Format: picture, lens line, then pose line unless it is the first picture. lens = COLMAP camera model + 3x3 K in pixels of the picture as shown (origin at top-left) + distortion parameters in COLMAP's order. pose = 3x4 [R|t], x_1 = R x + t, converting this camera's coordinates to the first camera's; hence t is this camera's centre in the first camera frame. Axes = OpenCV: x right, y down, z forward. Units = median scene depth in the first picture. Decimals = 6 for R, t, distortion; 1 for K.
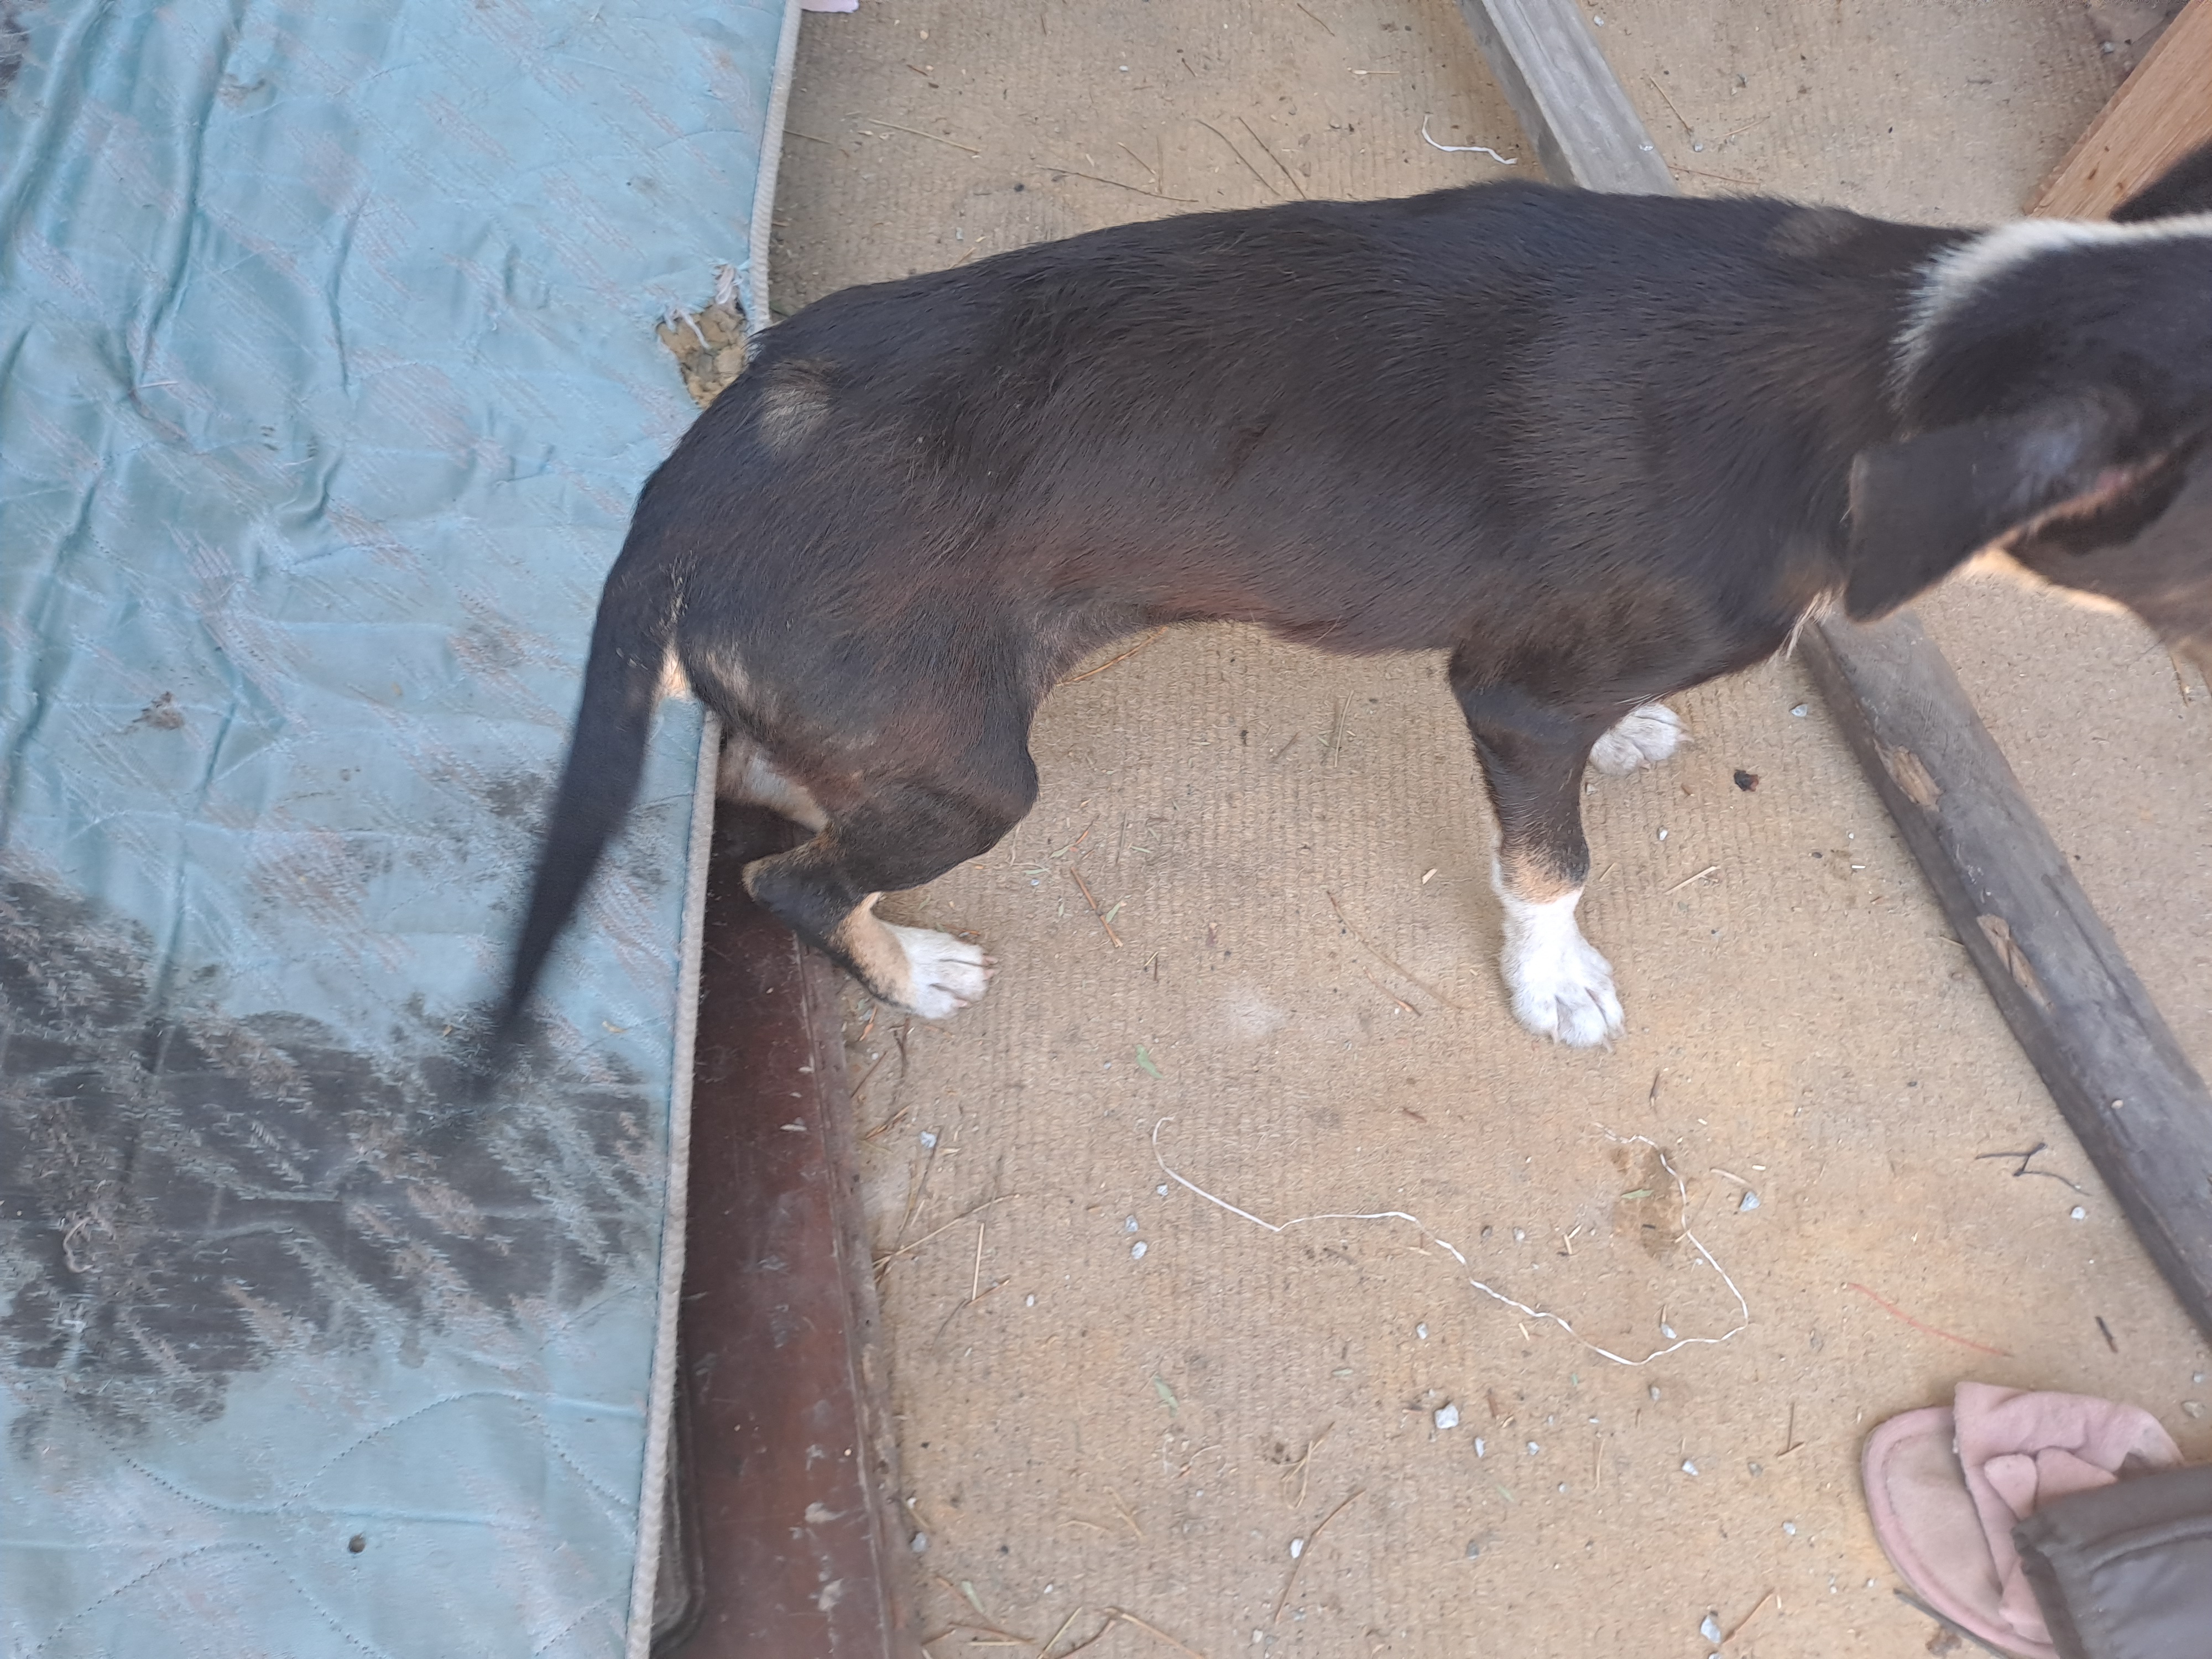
lens RADIAL K [[1623.0, 0, 1130.2], [0, 1623.0, 825.2], [0, 0, 1]] dist [0.065848, -0.065391]
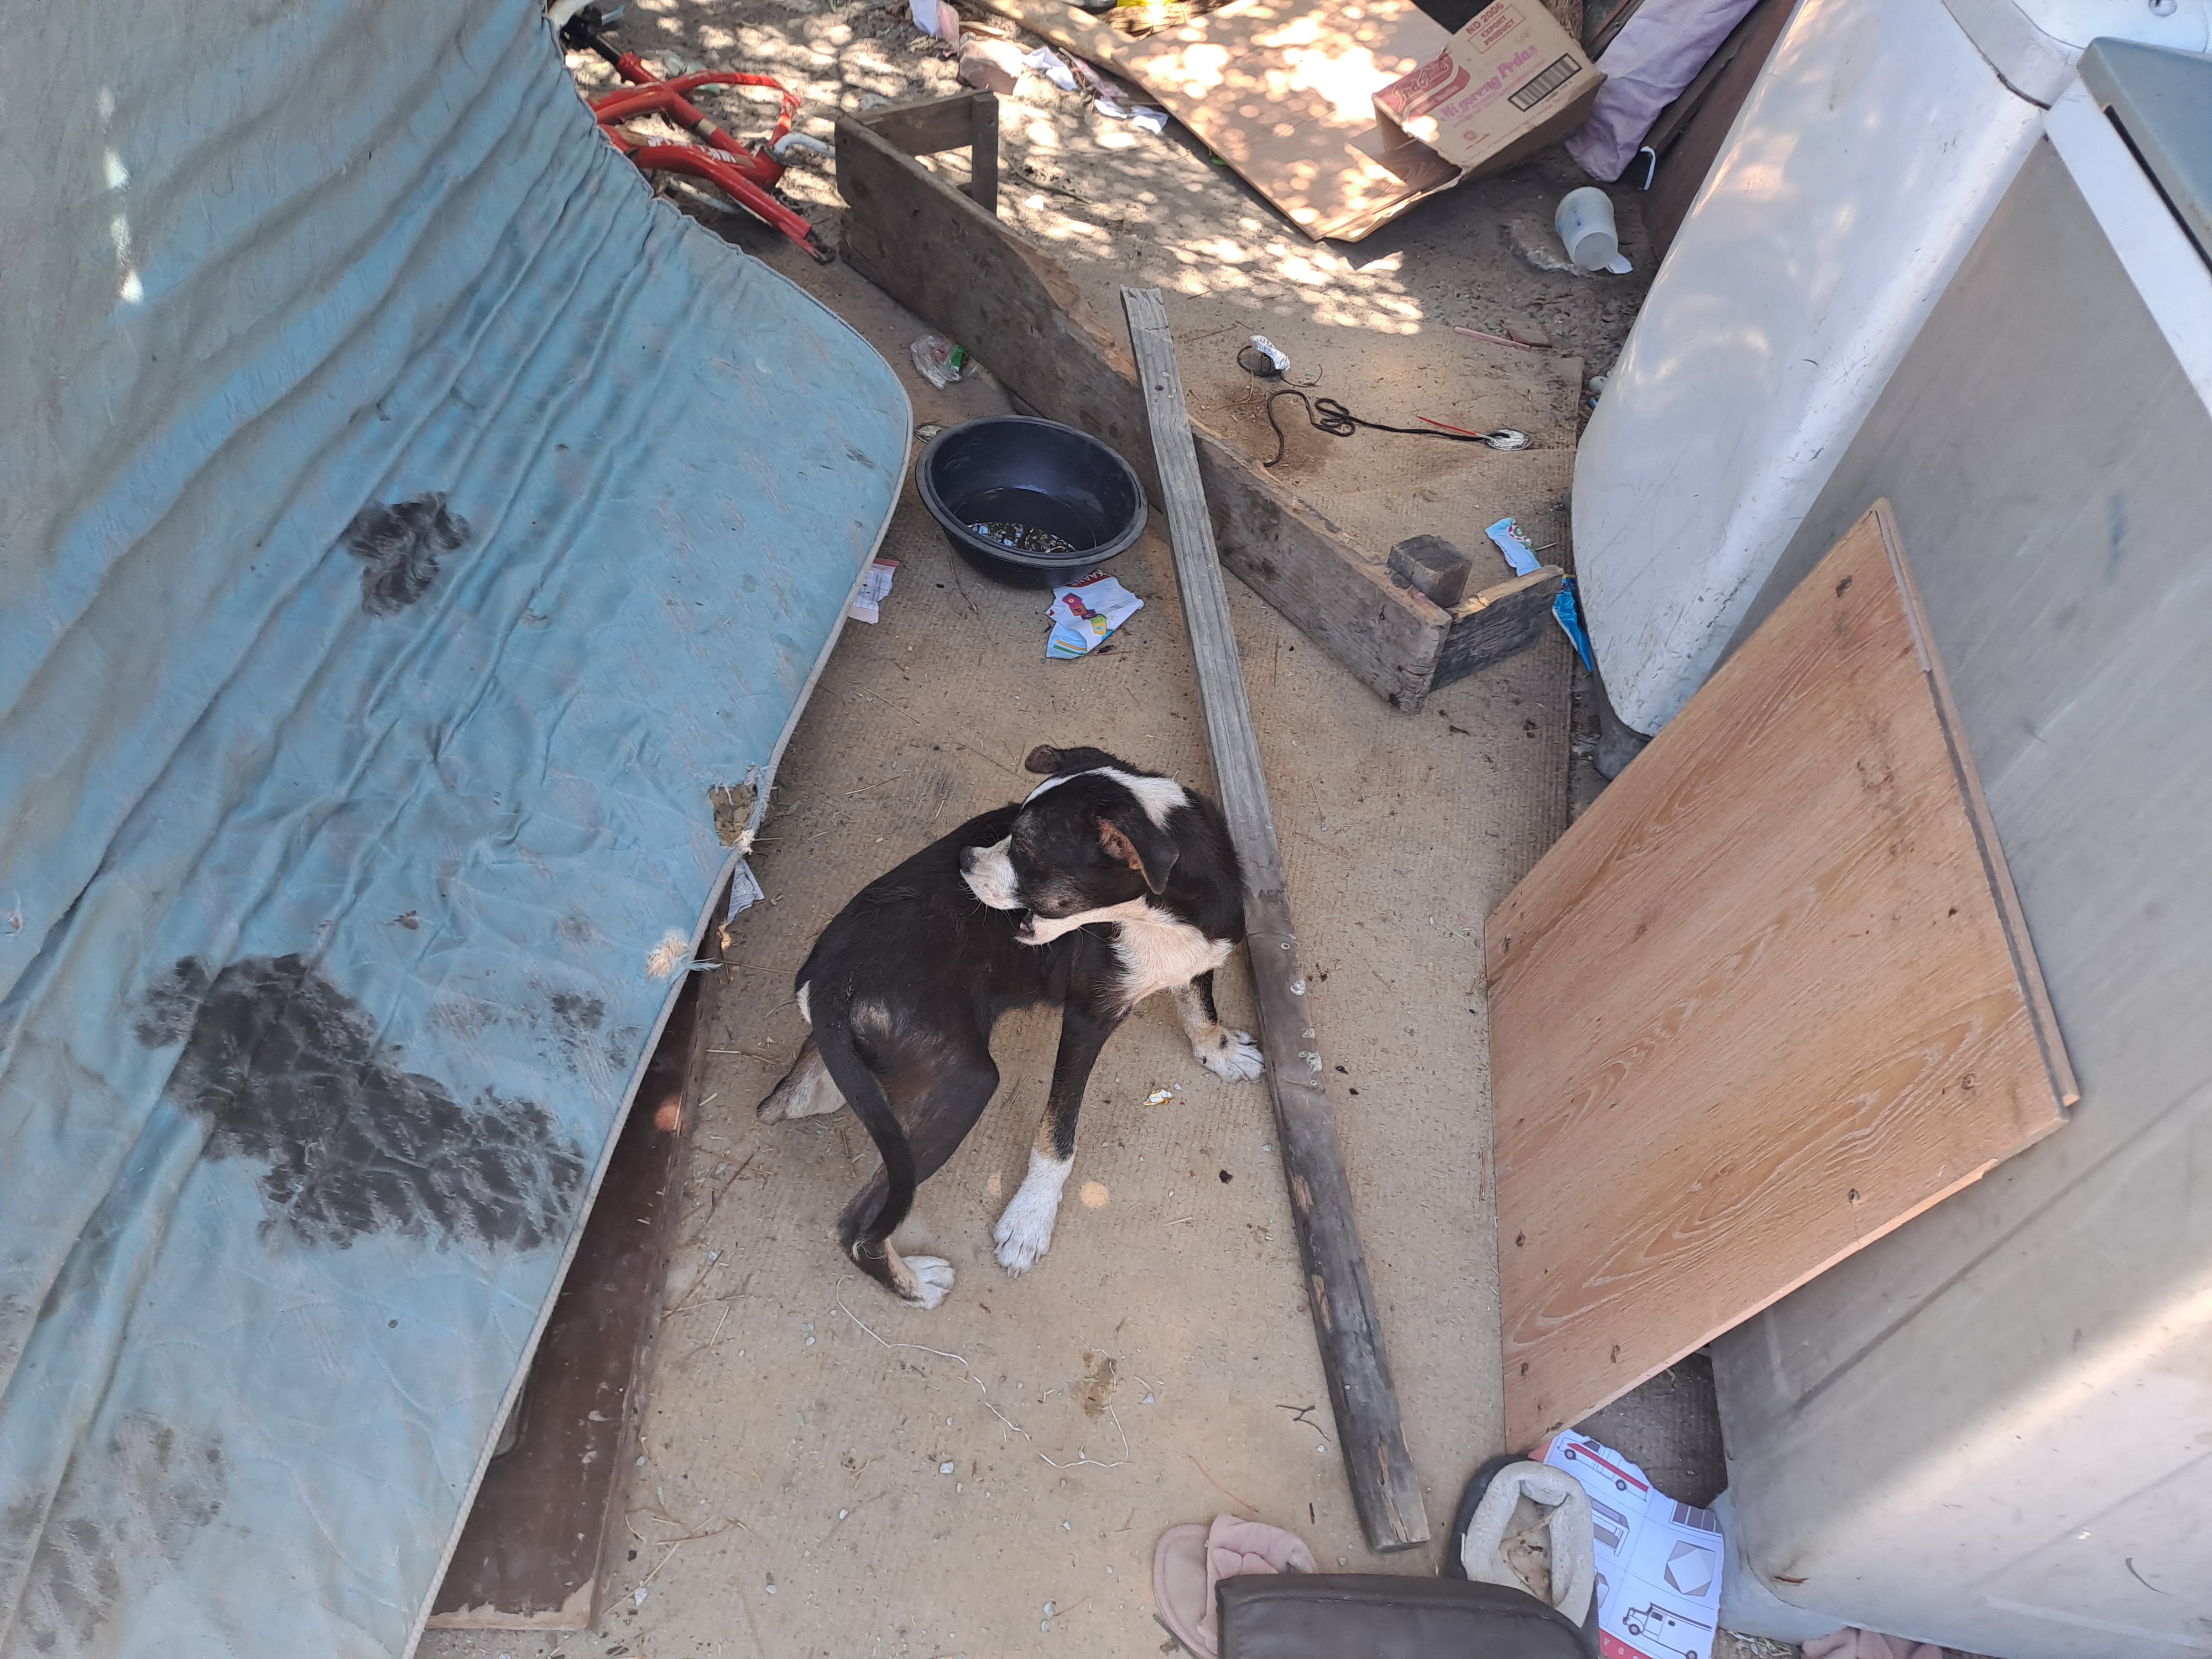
lens RADIAL K [[1623.0, 0, 1138.8], [0, 1623.0, 844.7], [0, 0, 1]] dist [0.065848, -0.065391]
pose [[0.966527, 0.255513, 0.023210, 0.176557], [-0.241583, 0.936815, -0.253014, 0.121026], [-0.086392, 0.238938, 0.967184, -0.910195]]
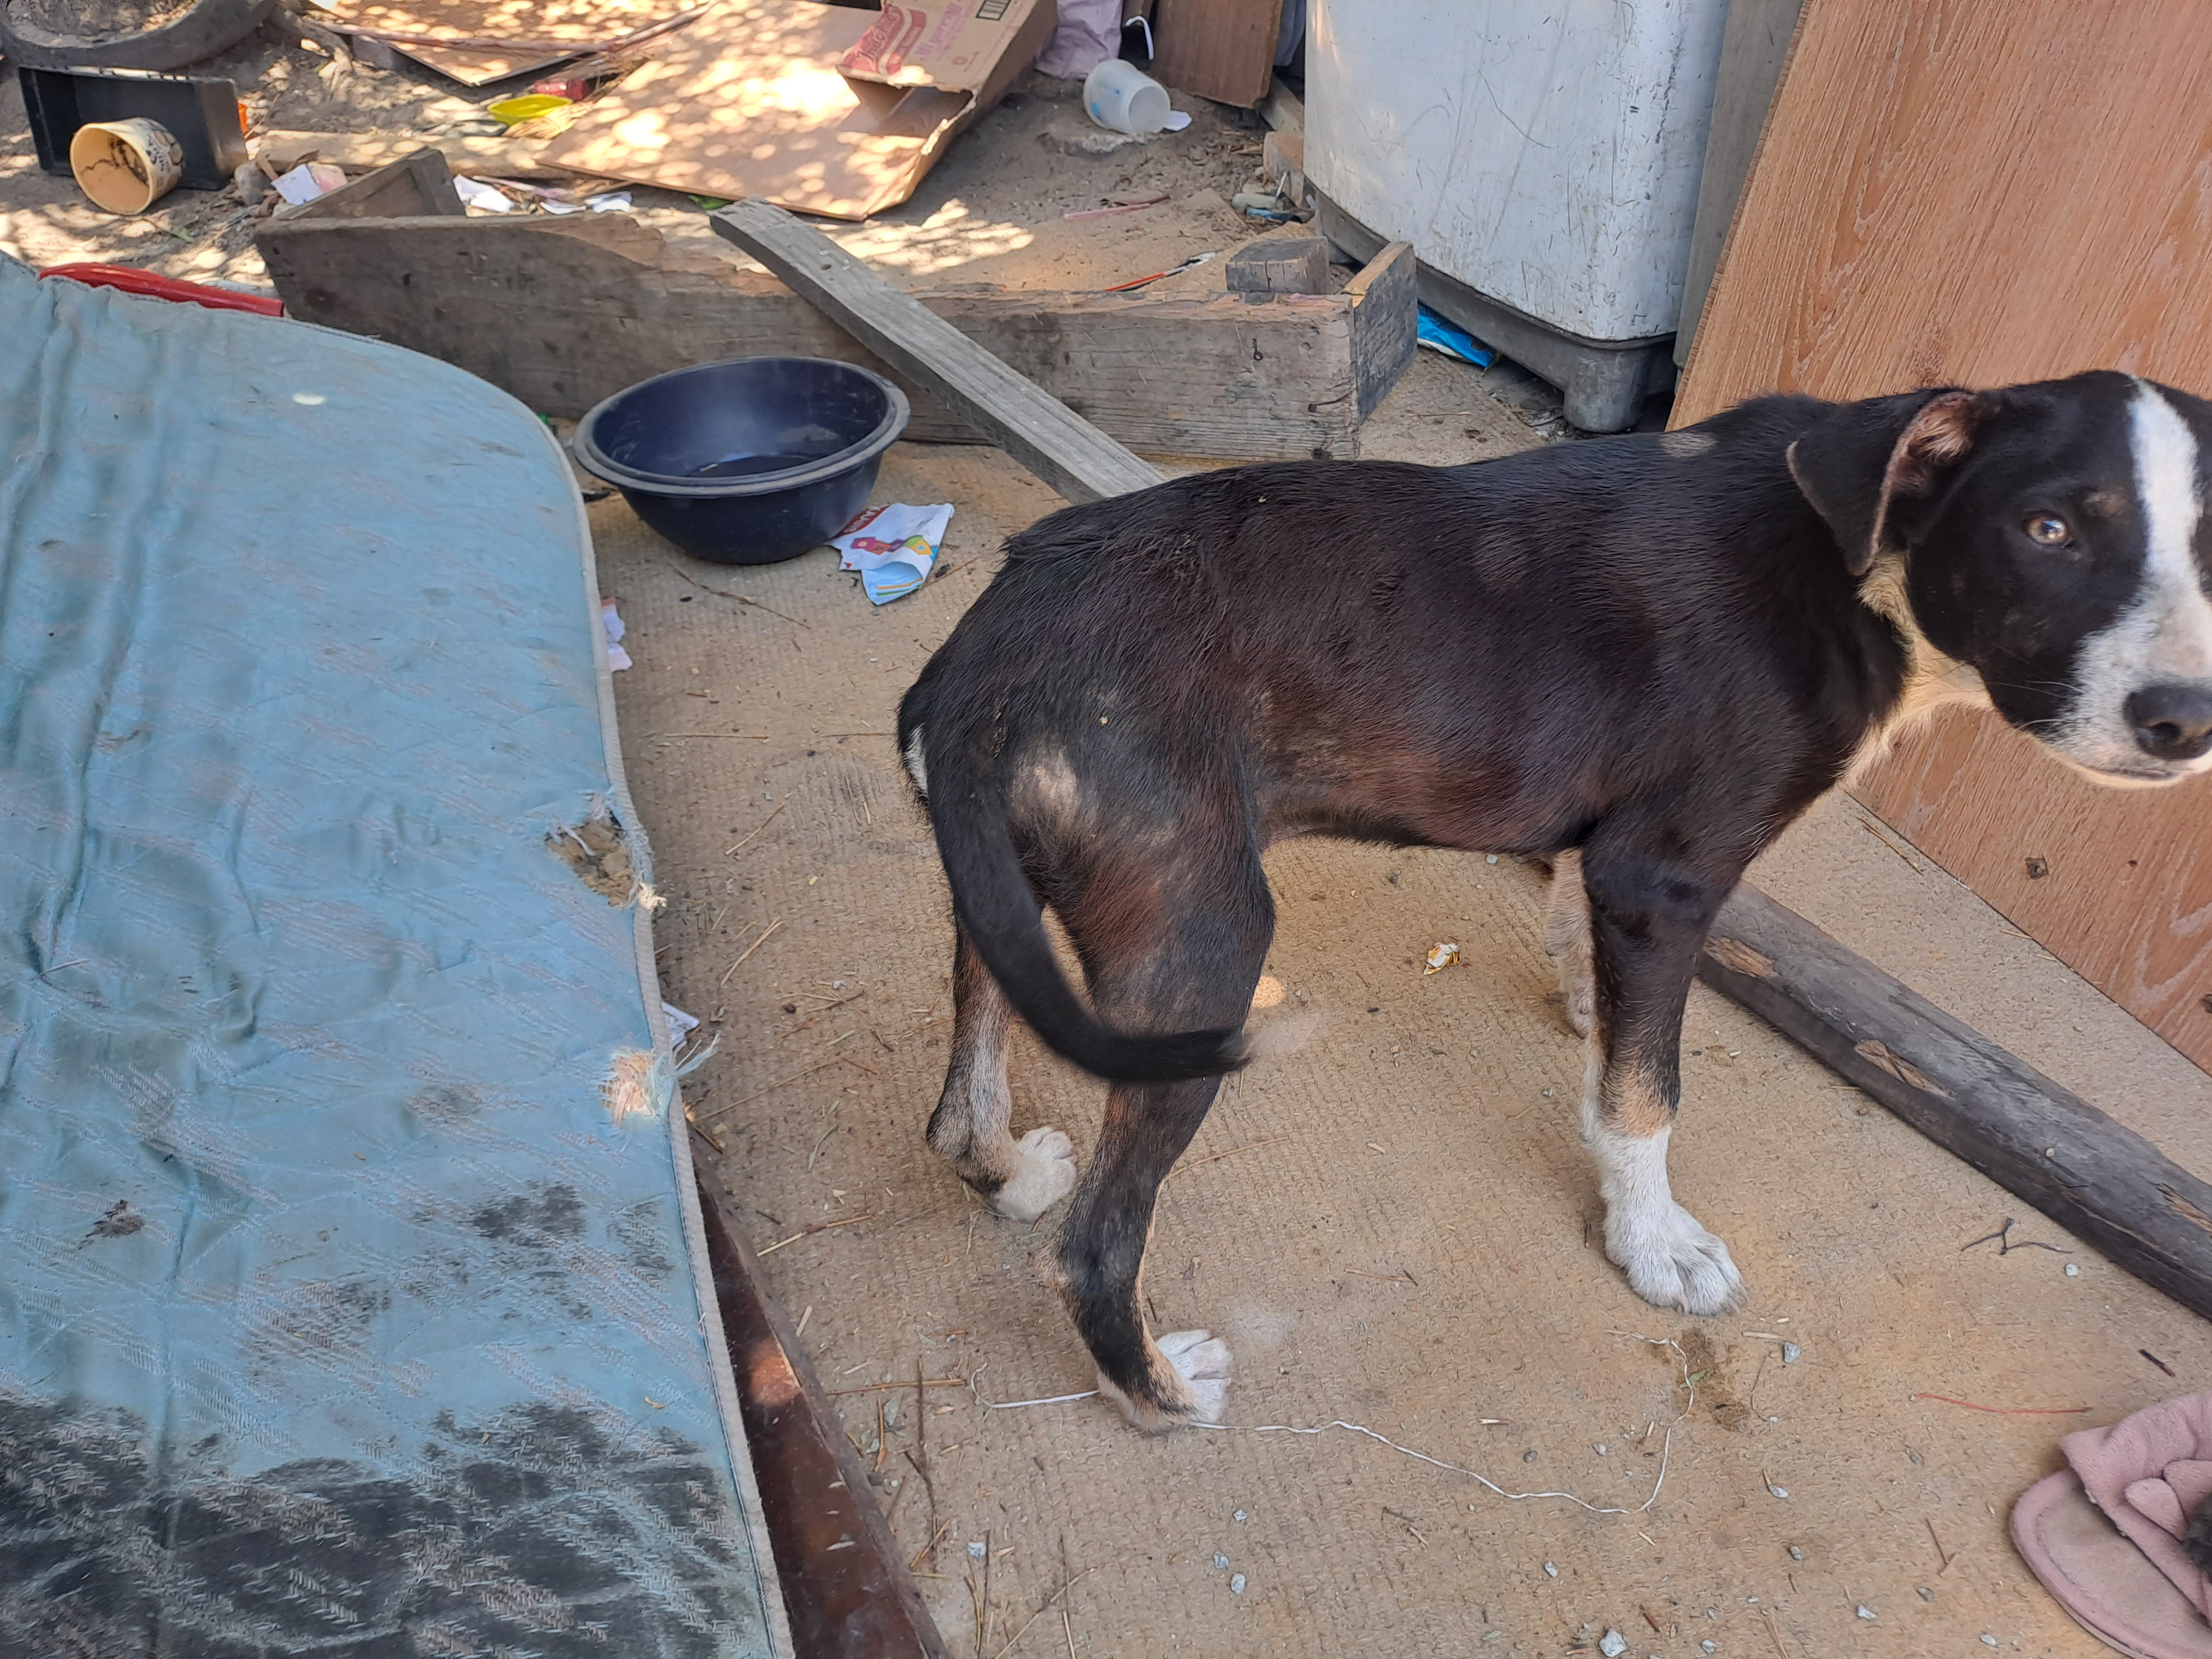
lens RADIAL K [[1623.0, 0, 1098.7], [0, 1623.0, 854.5], [0, 0, 1]] dist [0.065848, -0.065391]
pose [[0.955932, -0.219630, 0.194822, -0.163510], [0.281073, 0.876317, -0.391236, 0.247730], [-0.084799, 0.428755, 0.899432, 0.002176]]
